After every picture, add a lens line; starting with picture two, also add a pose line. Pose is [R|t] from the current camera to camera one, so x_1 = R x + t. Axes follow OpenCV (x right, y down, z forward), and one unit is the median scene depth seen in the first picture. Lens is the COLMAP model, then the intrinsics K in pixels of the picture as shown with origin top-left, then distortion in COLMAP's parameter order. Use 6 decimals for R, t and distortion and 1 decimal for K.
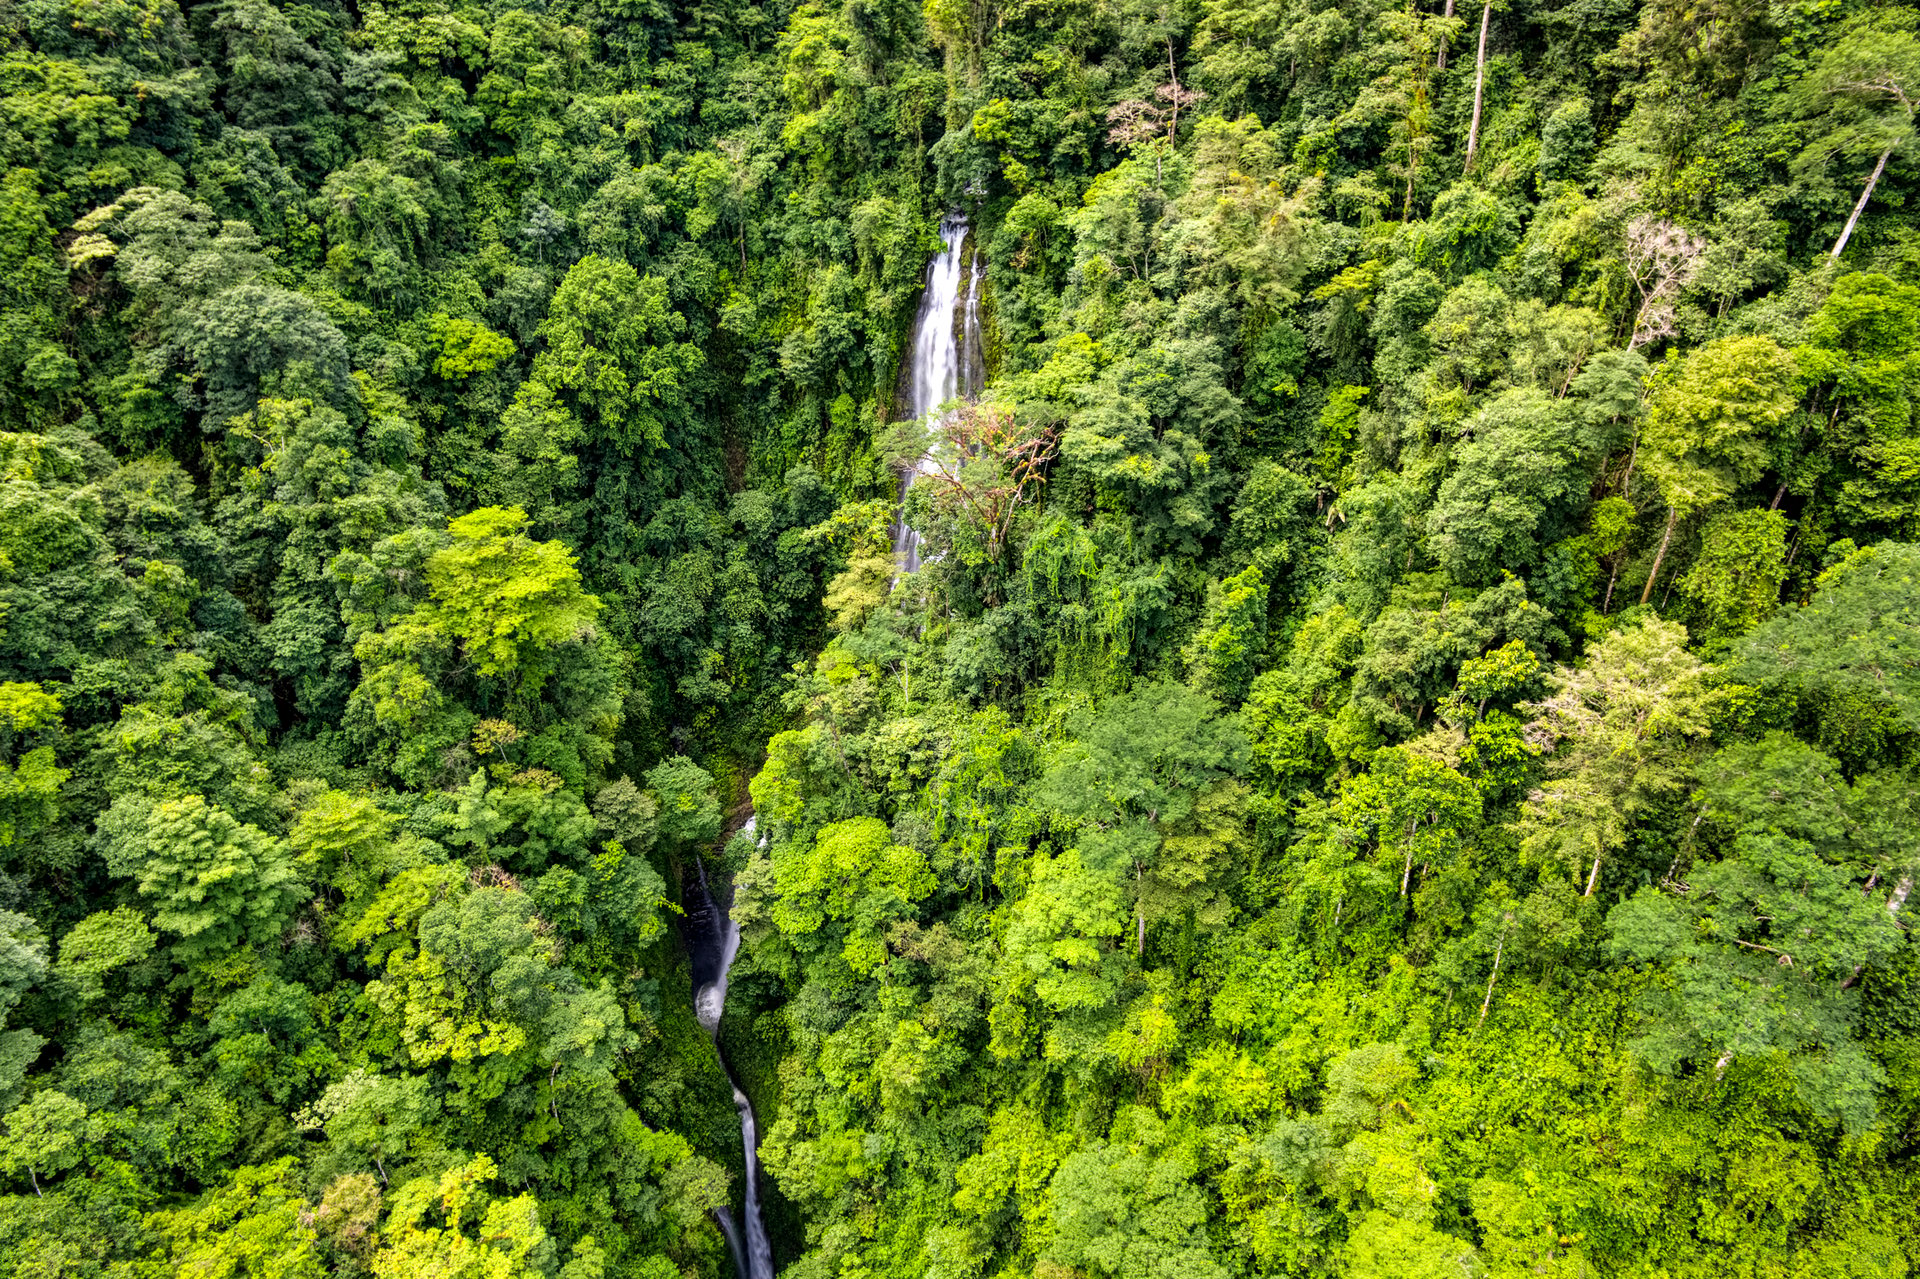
lens RADIAL K [[1225.4, 0, 957.2], [0, 1225.4, 654.5], [0, 0, 1]] dist [-0.074252, 0.067821]
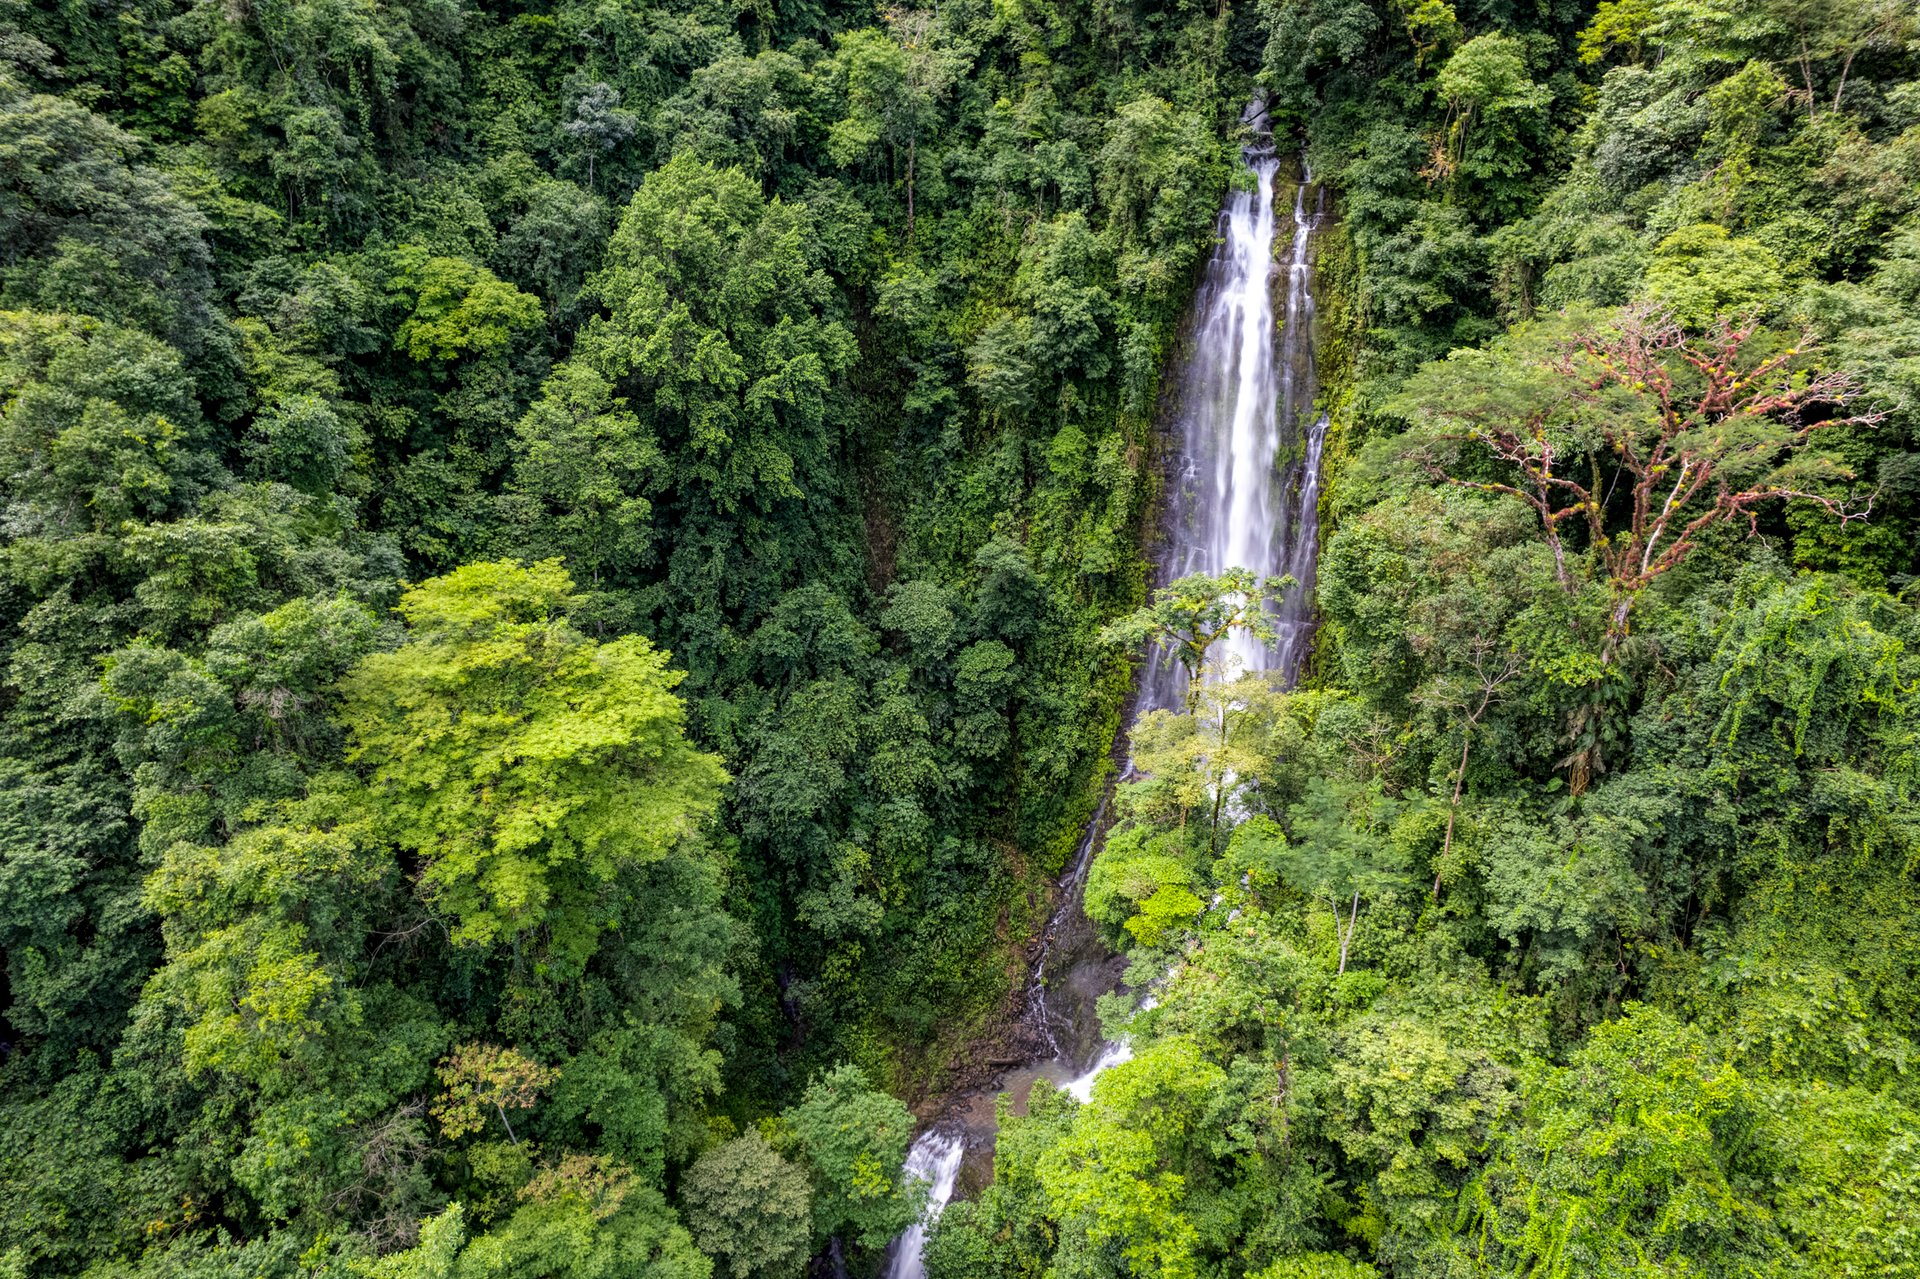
lens RADIAL K [[1225.4, 0, 957.2], [0, 1225.4, 654.5], [0, 0, 1]] dist [-0.074252, 0.067821]
pose [[0.999894, -0.002100, 0.014414, -0.220481], [0.003893, 0.992081, -0.125541, -0.028728], [-0.014037, 0.125584, 0.991984, 0.556414]]
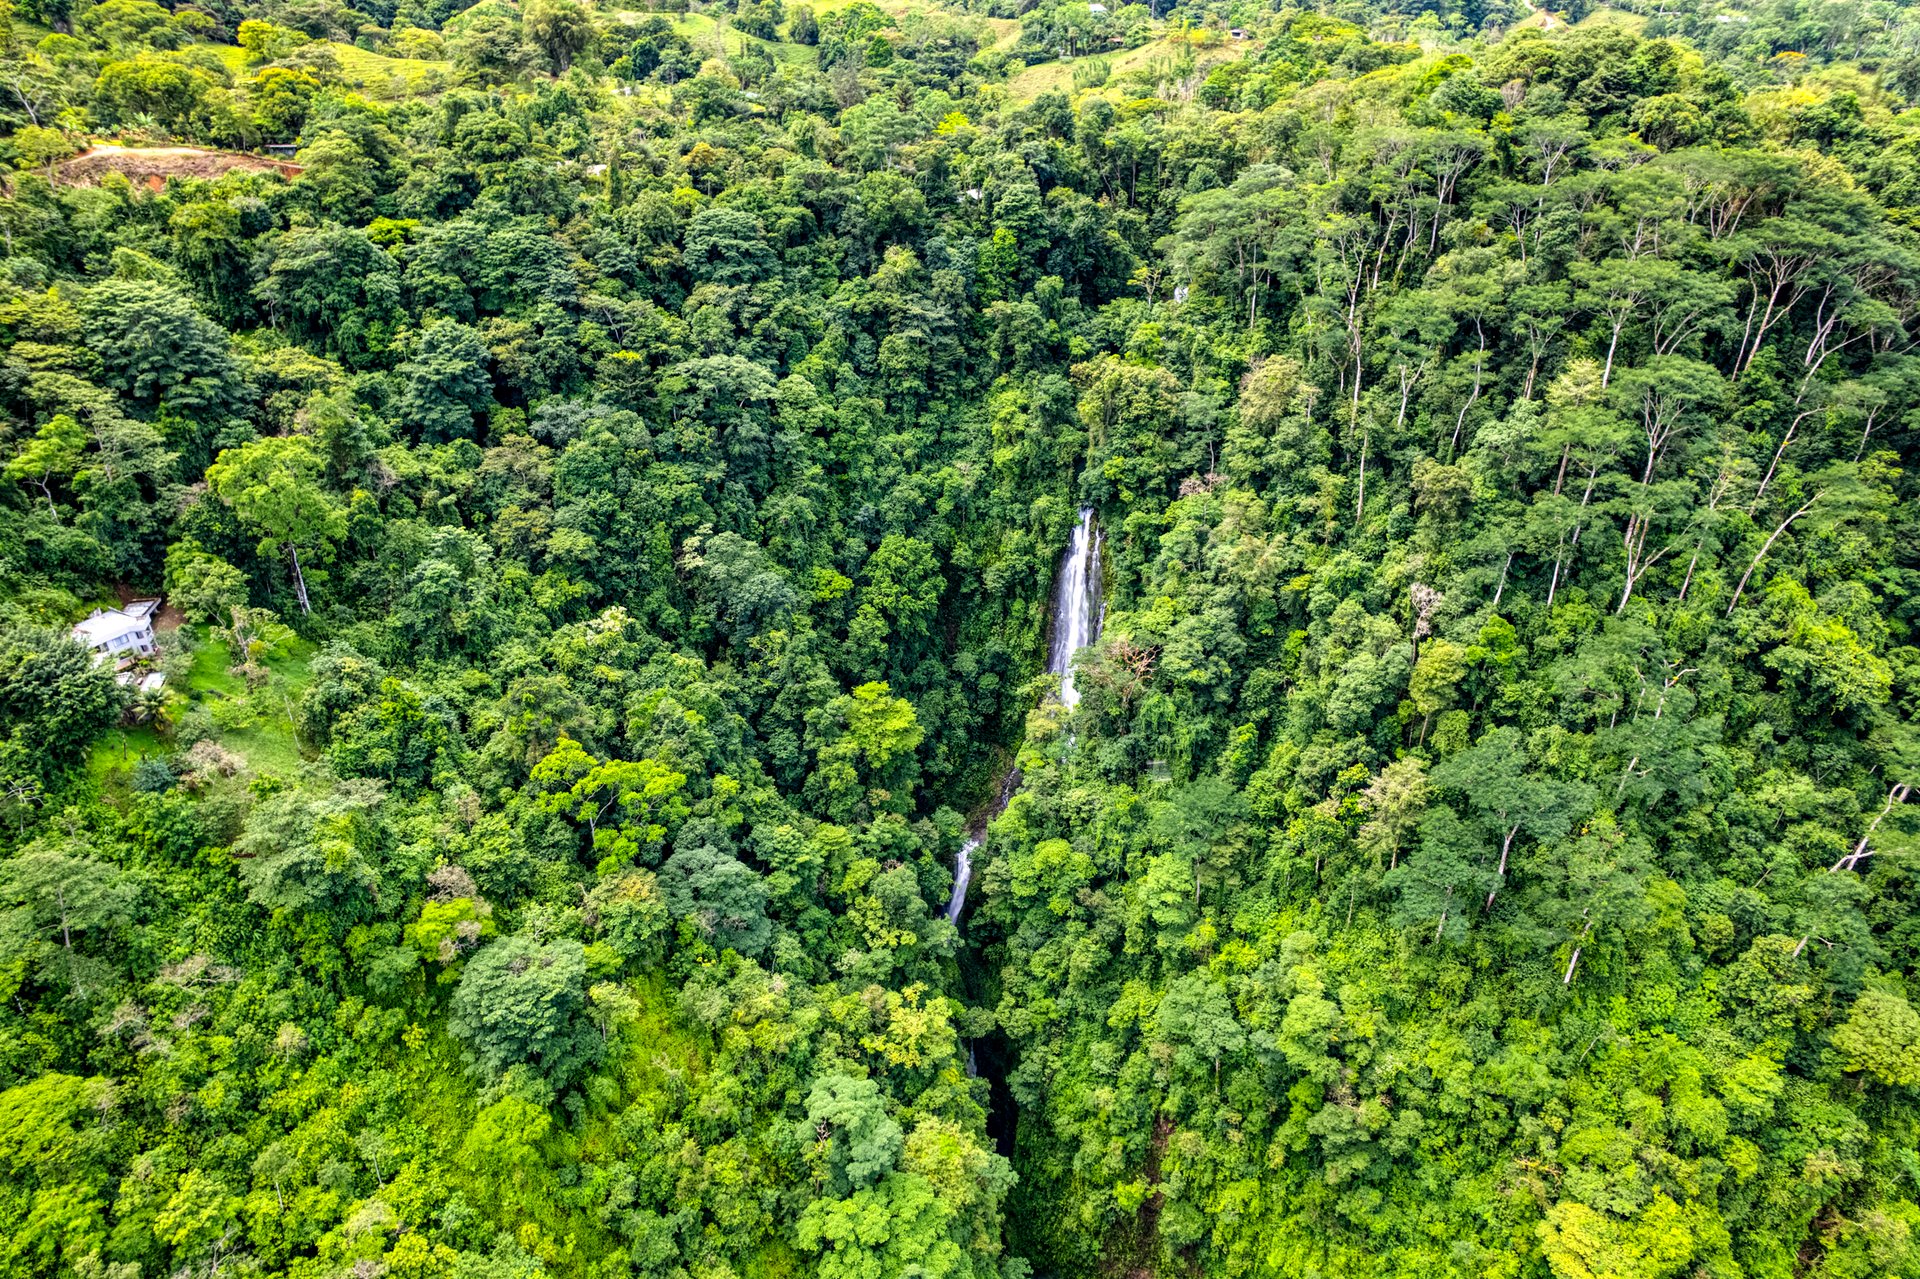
lens RADIAL K [[1225.4, 0, 957.2], [0, 1225.4, 654.5], [0, 0, 1]] dist [-0.074252, 0.067821]
pose [[0.999954, 0.007732, -0.005628, -0.237246], [-0.007918, 0.999395, -0.033879, -0.101772], [0.005363, 0.033922, 0.999410, -1.037754]]
